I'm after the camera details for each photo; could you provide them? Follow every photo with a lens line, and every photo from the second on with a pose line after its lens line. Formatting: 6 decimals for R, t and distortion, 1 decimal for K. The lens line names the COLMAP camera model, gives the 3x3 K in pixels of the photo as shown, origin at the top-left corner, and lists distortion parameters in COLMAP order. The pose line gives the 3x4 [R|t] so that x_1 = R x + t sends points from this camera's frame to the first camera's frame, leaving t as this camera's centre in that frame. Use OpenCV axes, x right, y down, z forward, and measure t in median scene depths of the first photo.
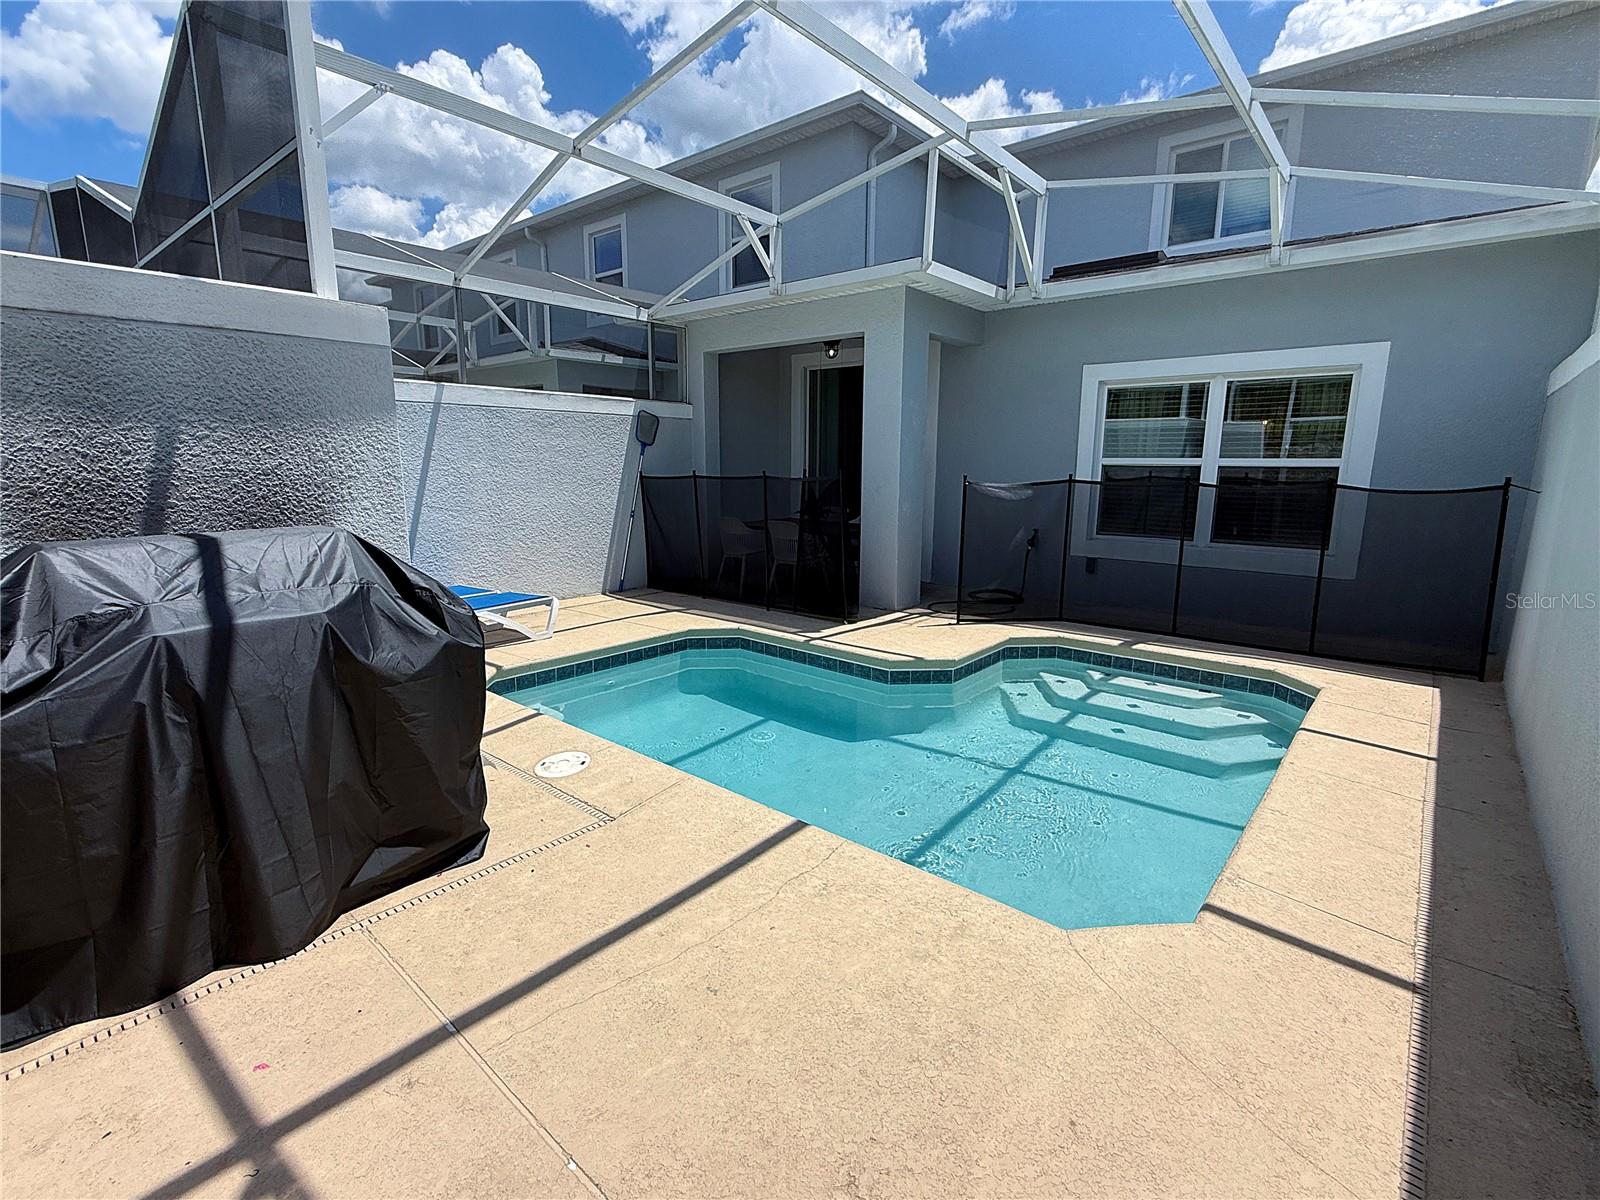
lens RADIAL K [[752.5, 0, 798.4], [0, 752.5, 607.4], [0, 0, 1]] dist [-0.002942, -0.000316]
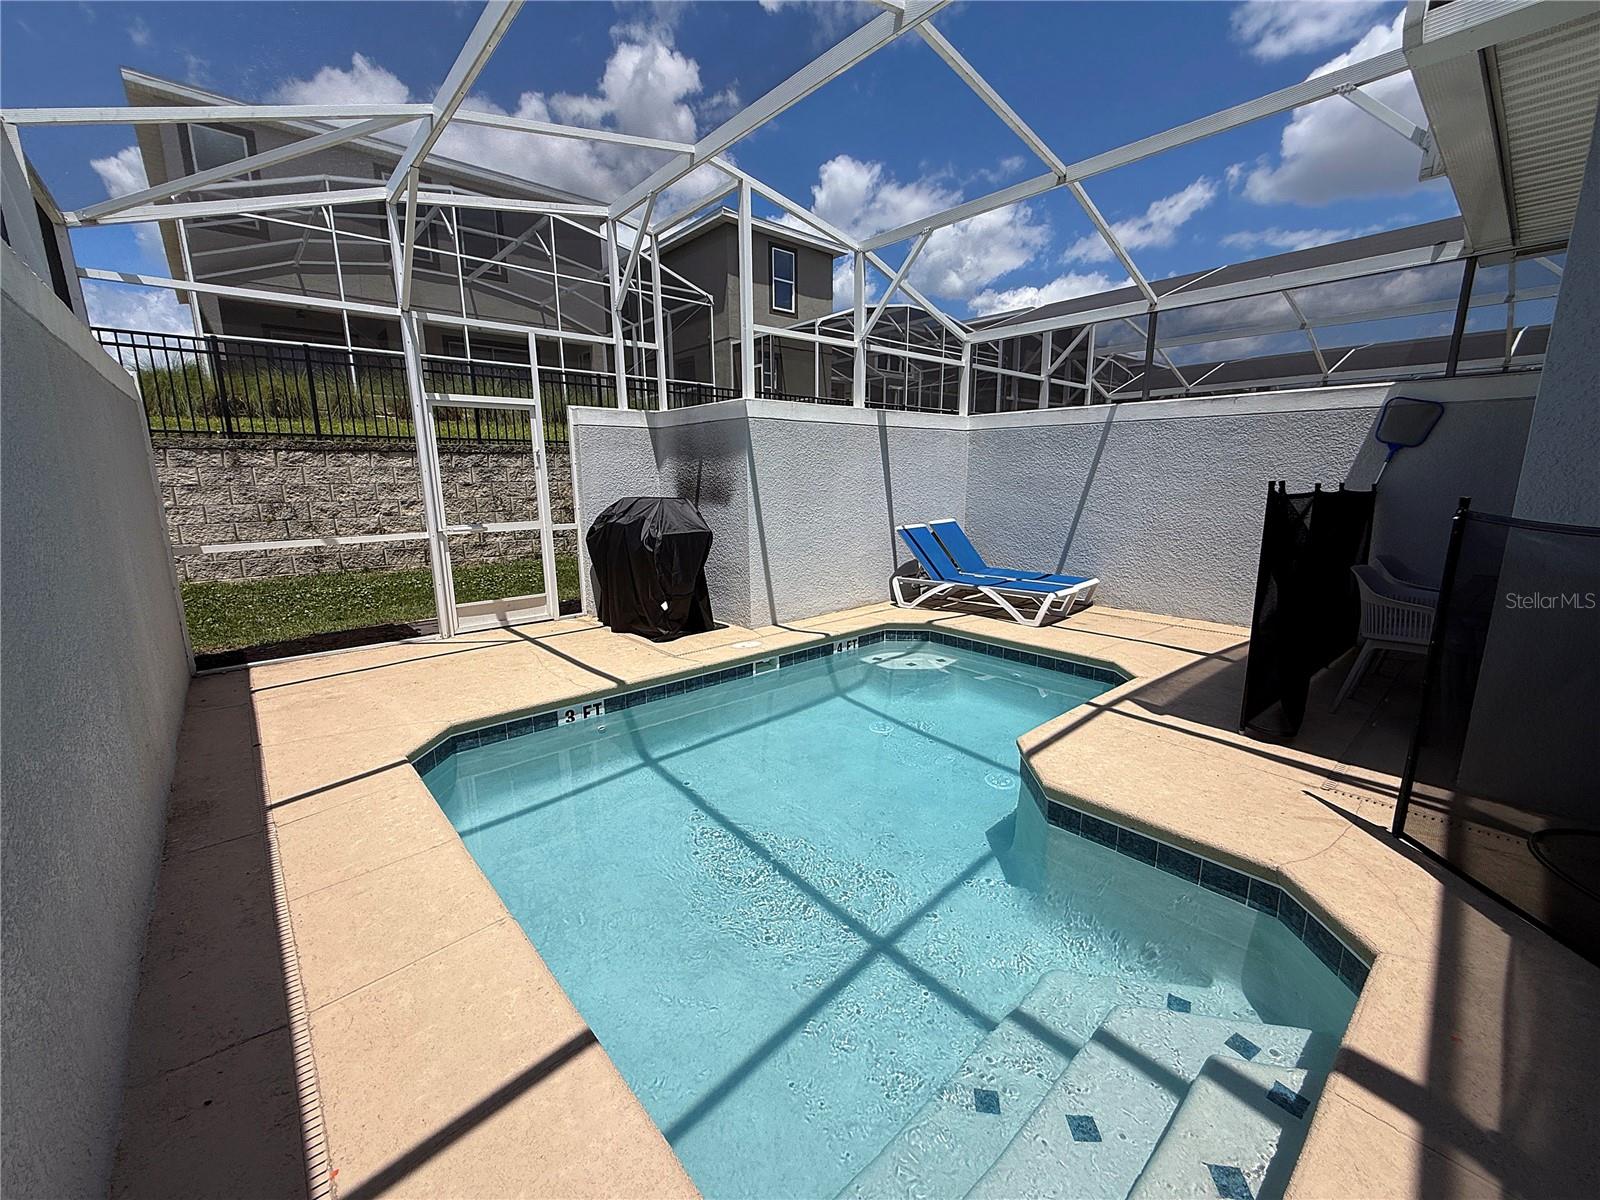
lens RADIAL K [[639.4, 0, 800.5], [0, 639.4, 598.0], [0, 0, 1]] dist [-0.000319, 0.000136]
pose [[-0.153584, 0.187352, -0.970212, 0.655893], [-0.183635, 0.959345, 0.214323, -0.143673], [0.970922, 0.211082, -0.112935, 0.750930]]
